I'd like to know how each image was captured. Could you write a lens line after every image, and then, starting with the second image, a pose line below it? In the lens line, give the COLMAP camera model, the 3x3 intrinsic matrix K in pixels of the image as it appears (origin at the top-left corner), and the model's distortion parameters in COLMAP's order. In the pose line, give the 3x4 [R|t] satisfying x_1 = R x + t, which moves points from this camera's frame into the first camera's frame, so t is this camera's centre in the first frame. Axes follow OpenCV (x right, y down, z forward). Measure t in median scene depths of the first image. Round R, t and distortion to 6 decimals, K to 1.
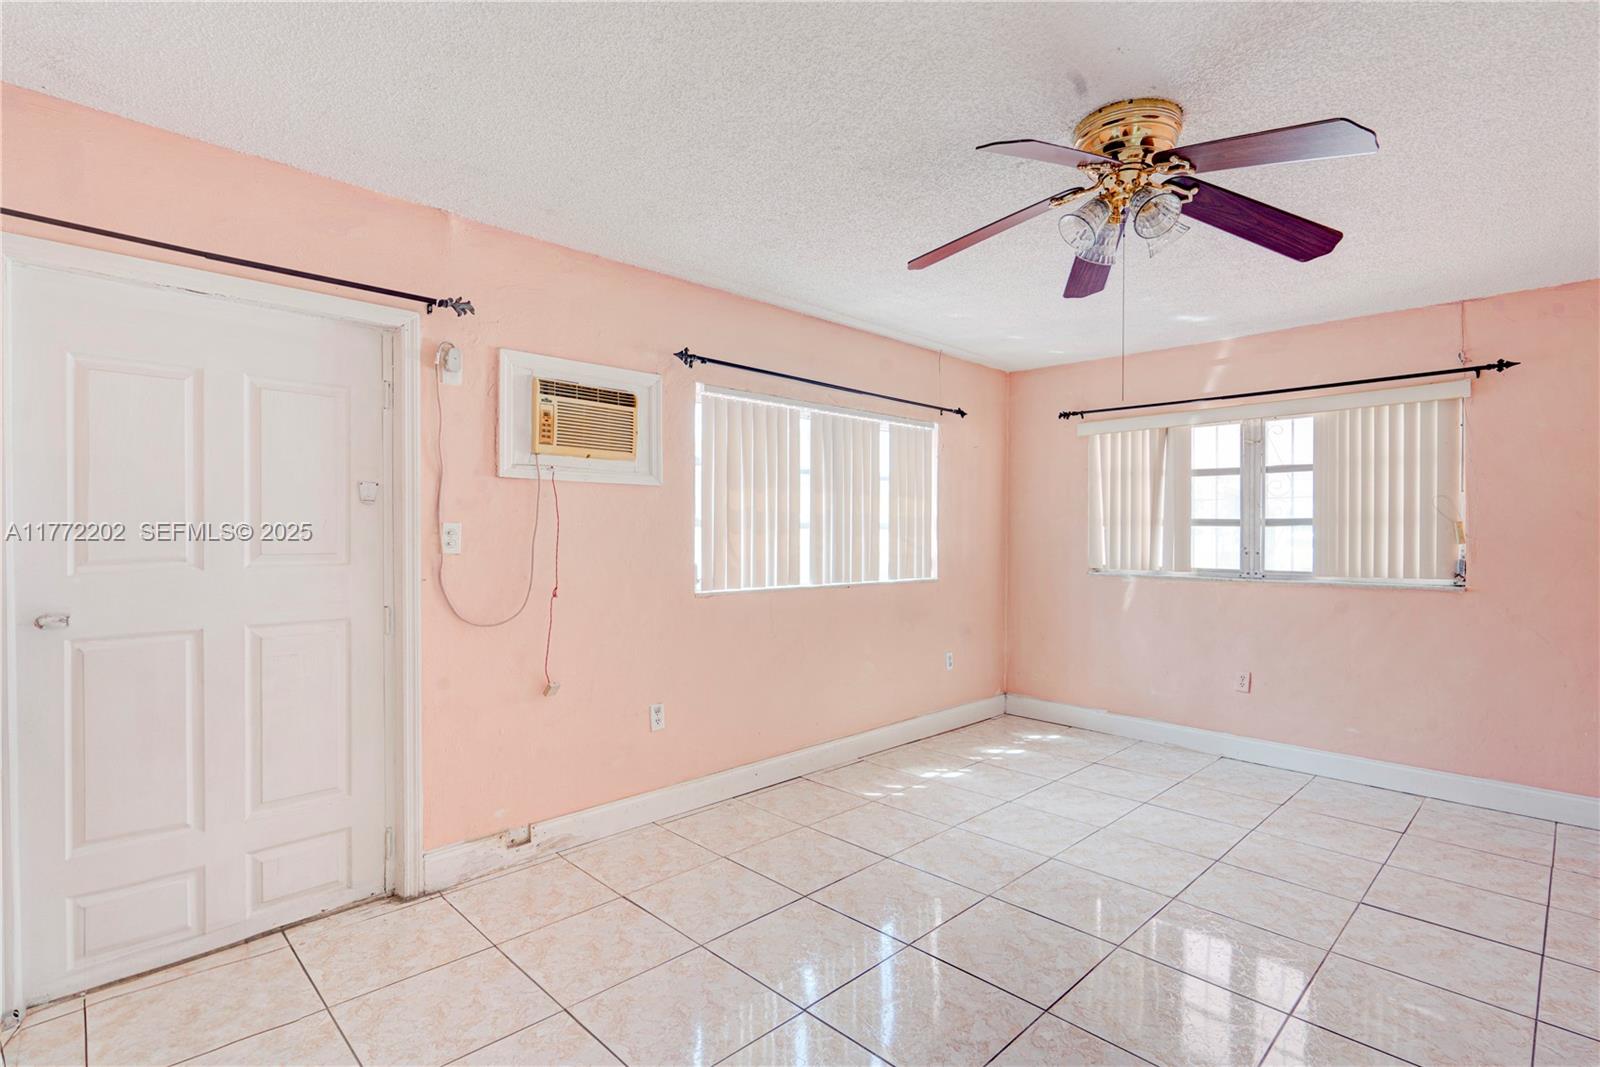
lens RADIAL K [[740.4, 0, 800.0], [0, 740.4, 533.5], [0, 0, 1]] dist [-0.000550, 0.000051]
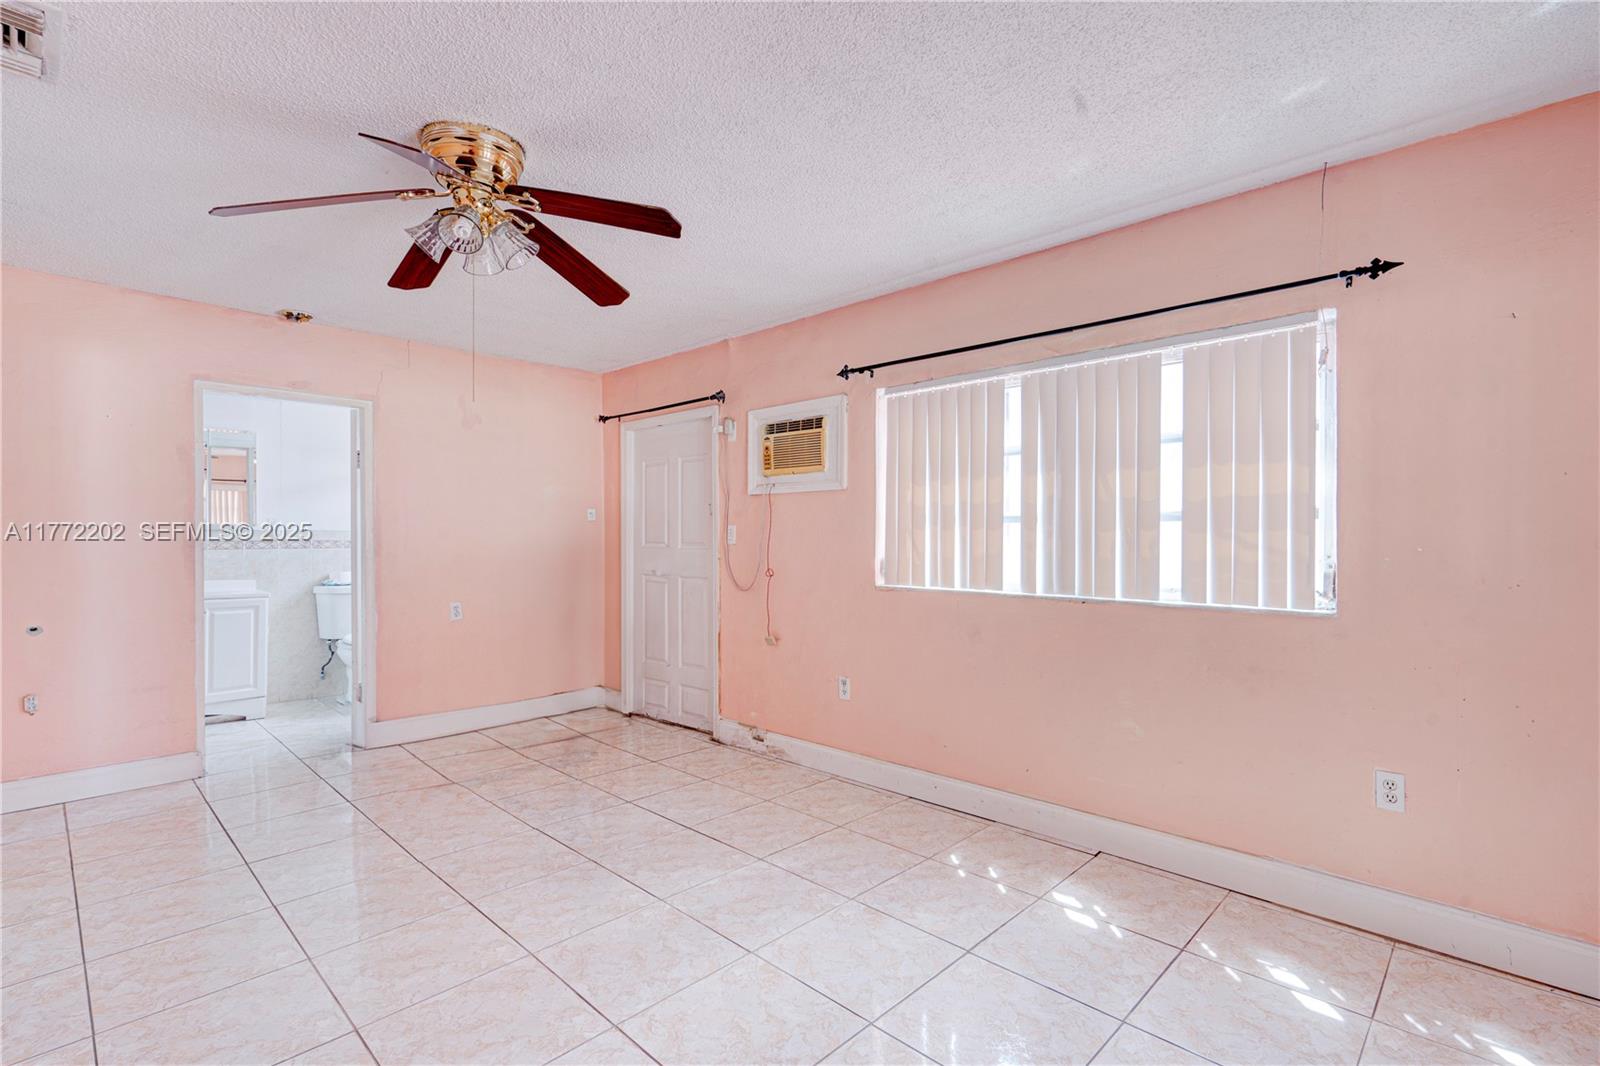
lens RADIAL K [[736.0, 0, 846.8], [0, 736.0, 538.3], [0, 0, 1]] dist [0.000967, 0.000453]
pose [[0.081188, -0.001922, -0.996697, 0.858564], [0.001245, 0.999998, -0.001826, 0.012879], [0.996698, -0.001093, 0.081190, 0.813616]]
